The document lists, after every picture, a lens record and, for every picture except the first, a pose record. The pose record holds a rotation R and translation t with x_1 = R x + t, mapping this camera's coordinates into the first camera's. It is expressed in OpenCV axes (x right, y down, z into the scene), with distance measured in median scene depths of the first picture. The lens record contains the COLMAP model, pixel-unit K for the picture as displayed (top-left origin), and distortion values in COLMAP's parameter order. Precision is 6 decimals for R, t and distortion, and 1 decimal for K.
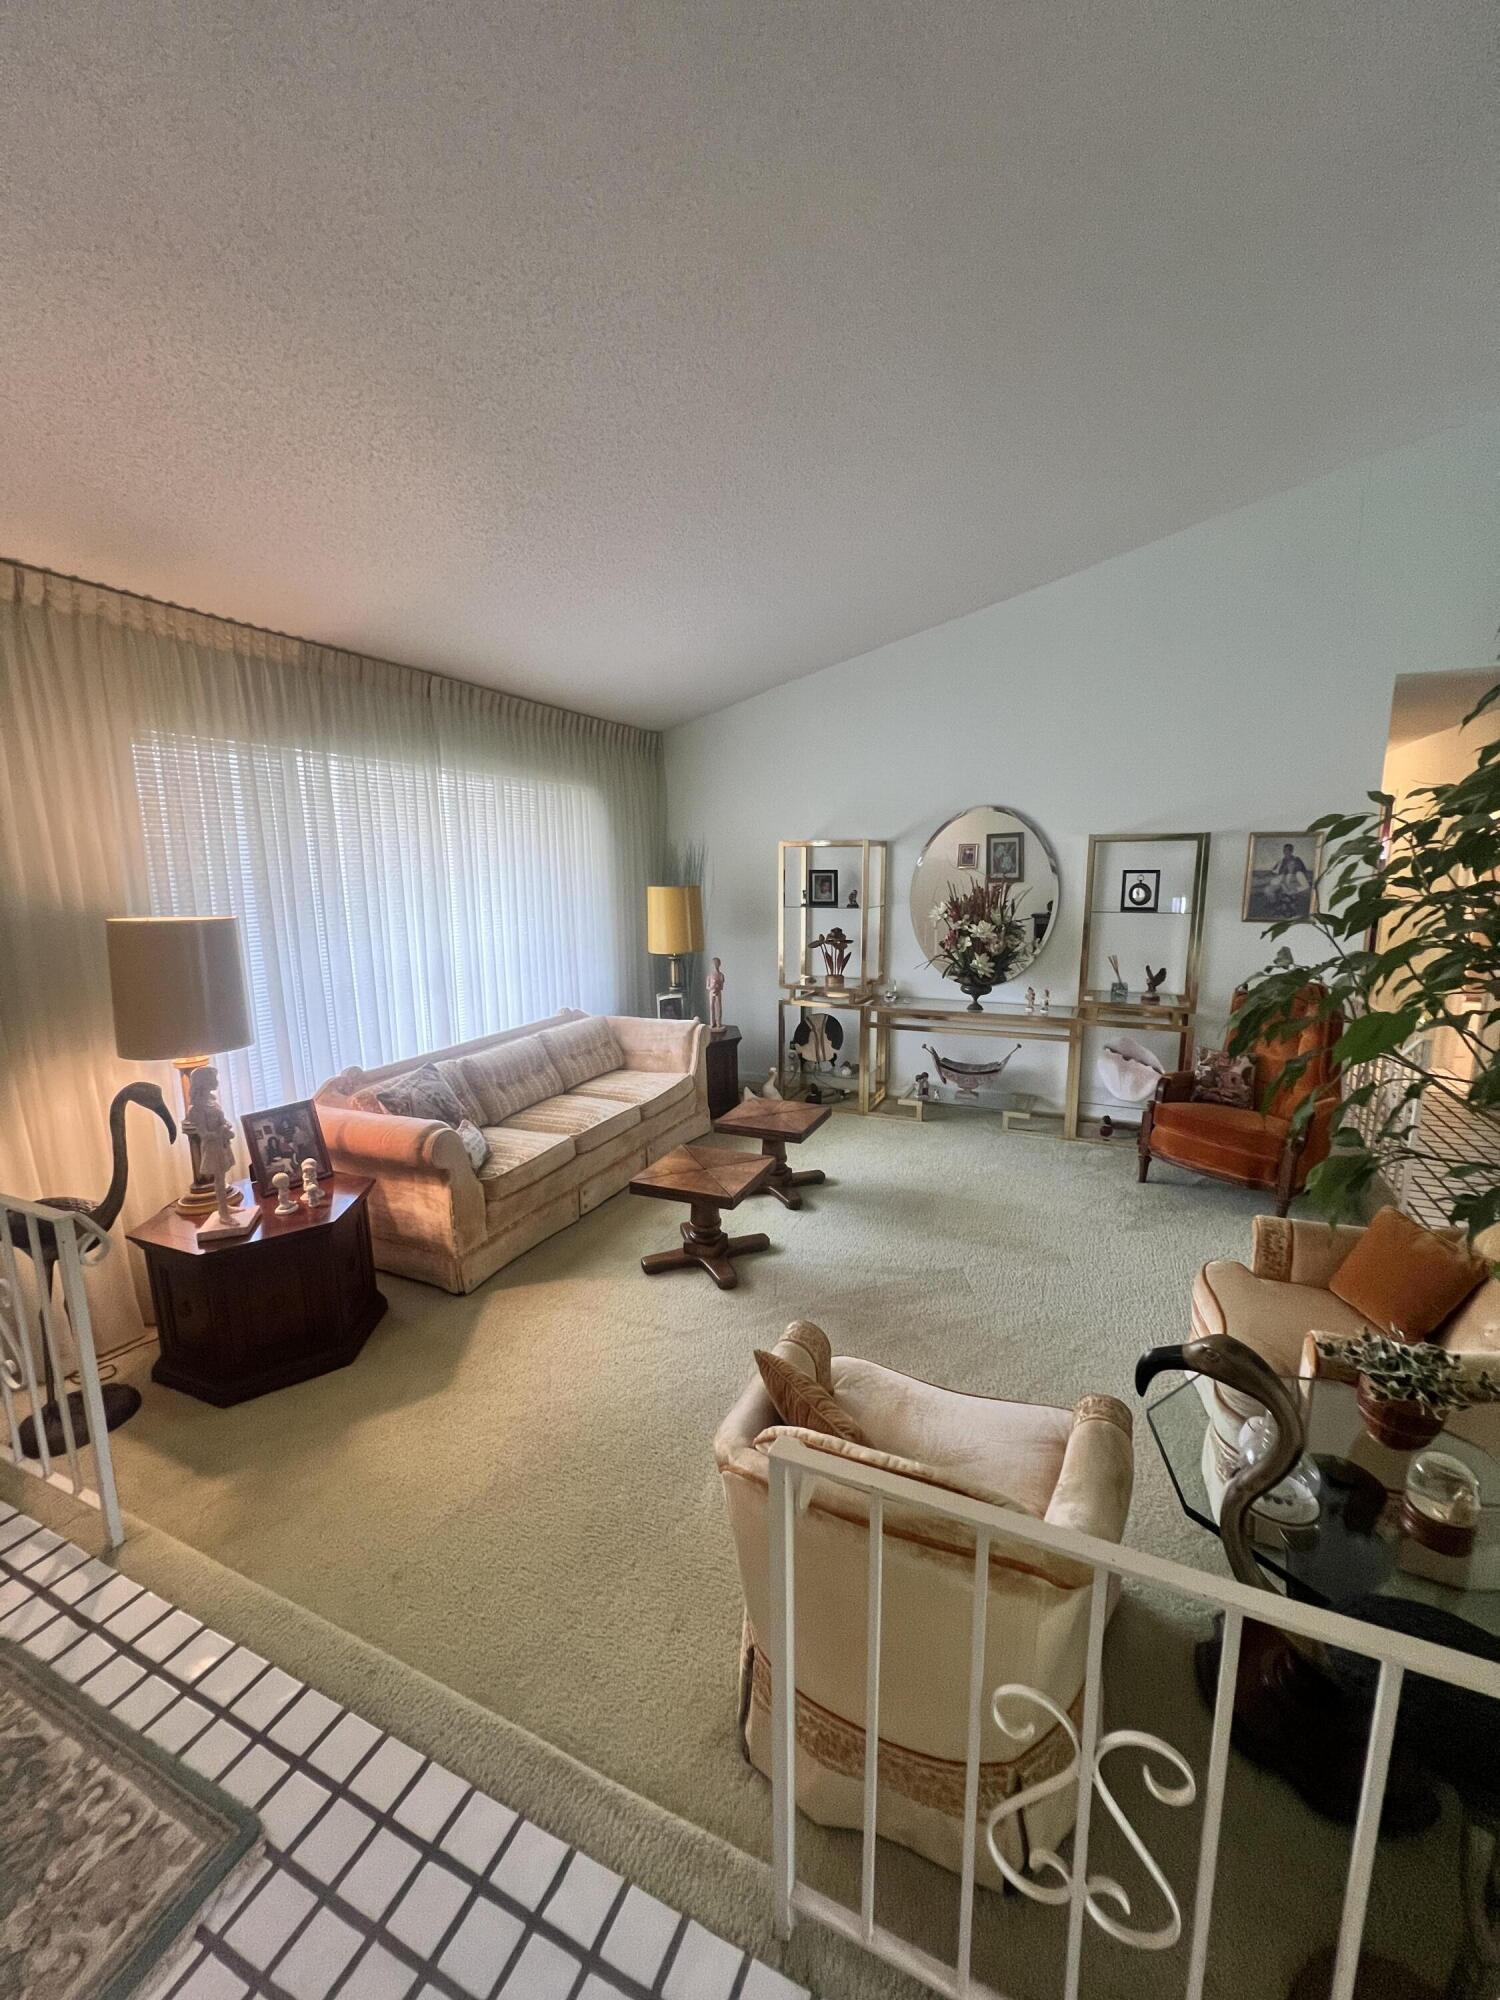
lens RADIAL K [[793.1, 0, 753.1], [0, 793.1, 1001.9], [0, 0, 1]] dist [-0.001759, 0.000322]
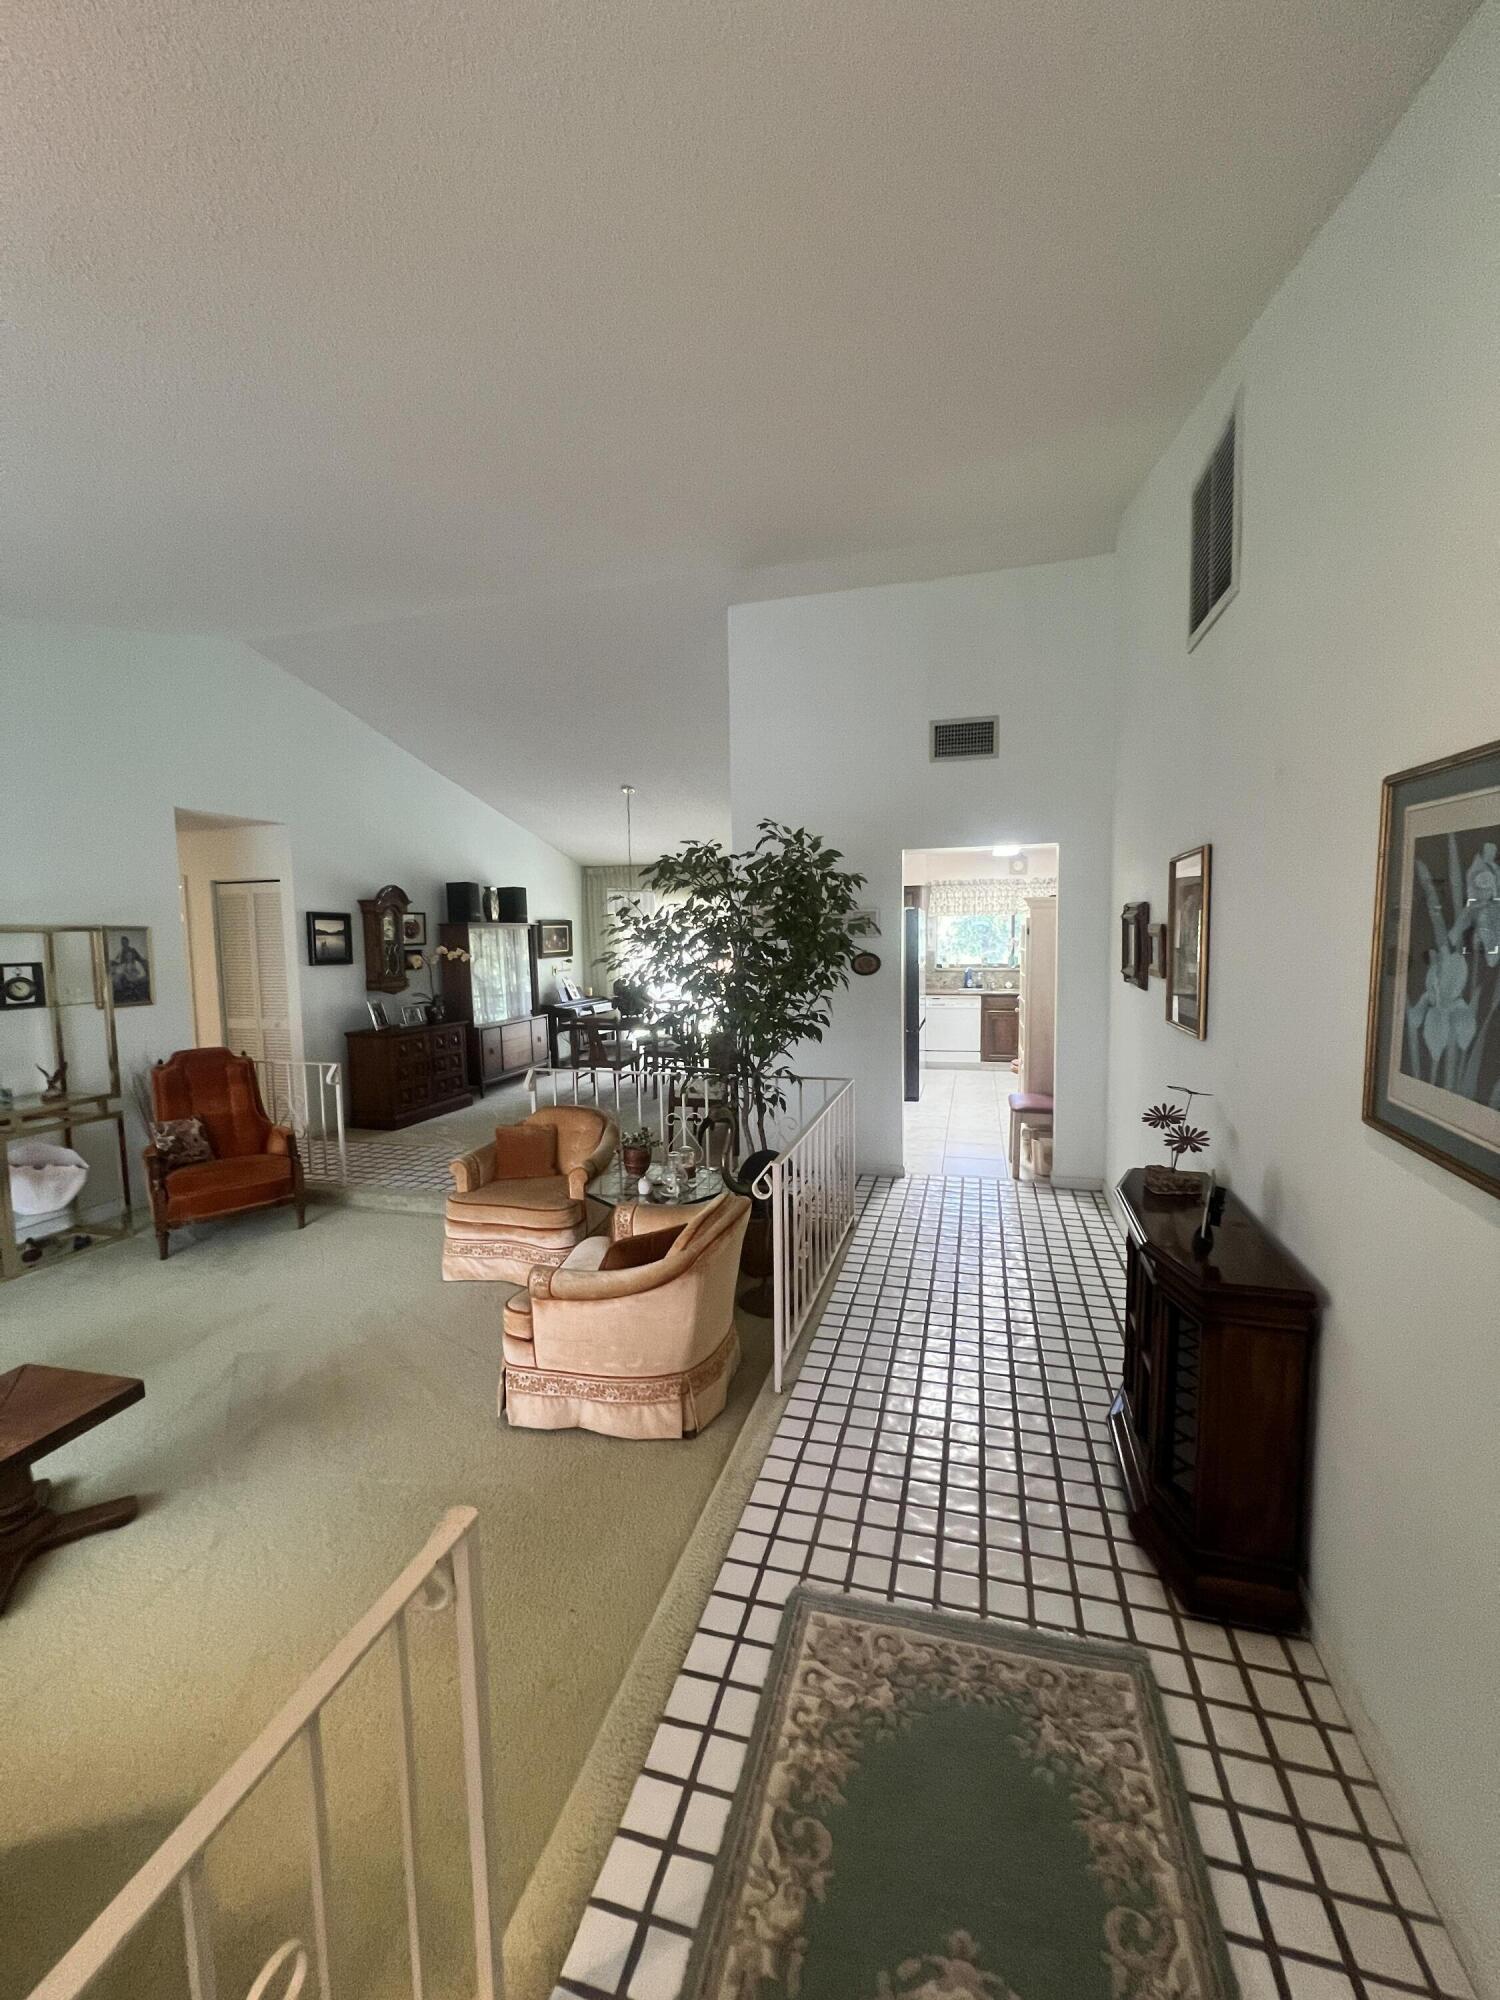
lens RADIAL K [[793.1, 0, 753.5], [0, 793.1, 1003.0], [0, 0, 1]] dist [-0.001759, 0.000322]
pose [[-0.152147, -0.073325, 0.985634, -0.708519], [0.188854, 0.976713, 0.101814, -0.066087], [-0.970147, 0.201631, -0.134756, 0.376379]]
